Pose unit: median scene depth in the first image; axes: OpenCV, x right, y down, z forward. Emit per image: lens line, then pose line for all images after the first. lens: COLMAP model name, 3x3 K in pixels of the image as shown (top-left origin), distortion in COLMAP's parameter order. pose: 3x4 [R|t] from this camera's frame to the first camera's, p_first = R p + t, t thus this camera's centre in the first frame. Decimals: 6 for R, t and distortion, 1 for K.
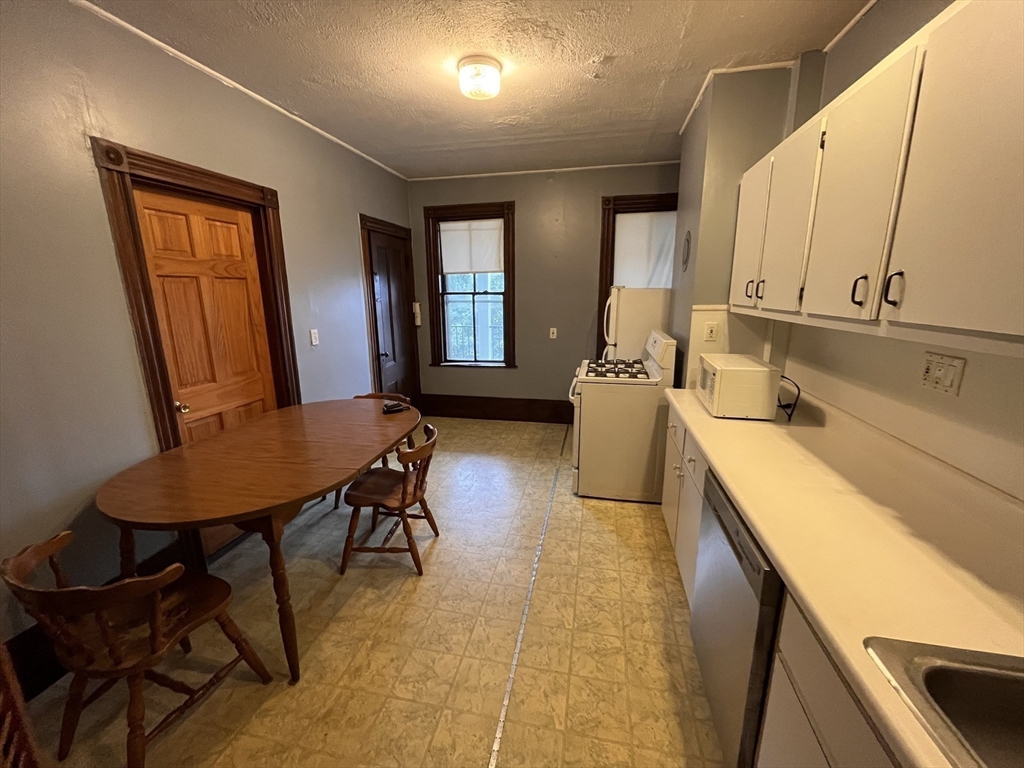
lens RADIAL K [[410.7, 0, 515.8], [0, 410.7, 382.7], [0, 0, 1]] dist [-0.002380, -0.000080]
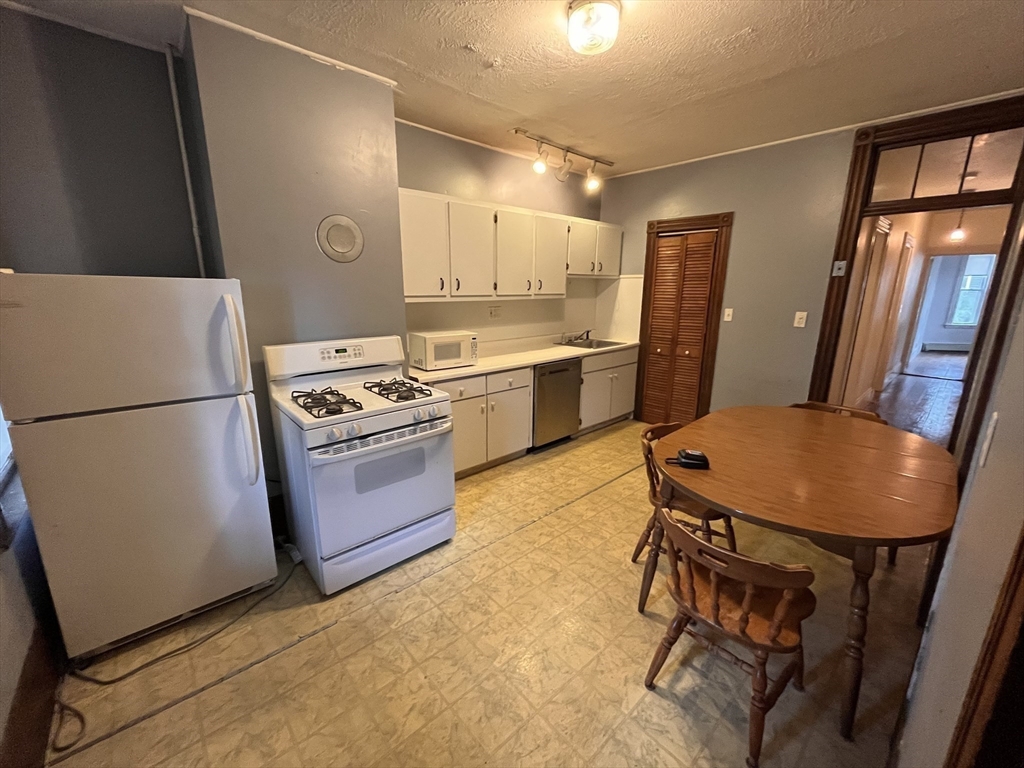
lens RADIAL K [[410.7, 0, 516.3], [0, 410.7, 382.5], [0, 0, 1]] dist [-0.002380, -0.000080]
pose [[-0.803582, -0.128823, 0.581086, -0.527356], [0.136095, 0.910662, 0.390093, -0.413718], [-0.579425, 0.392554, -0.714260, 1.897496]]
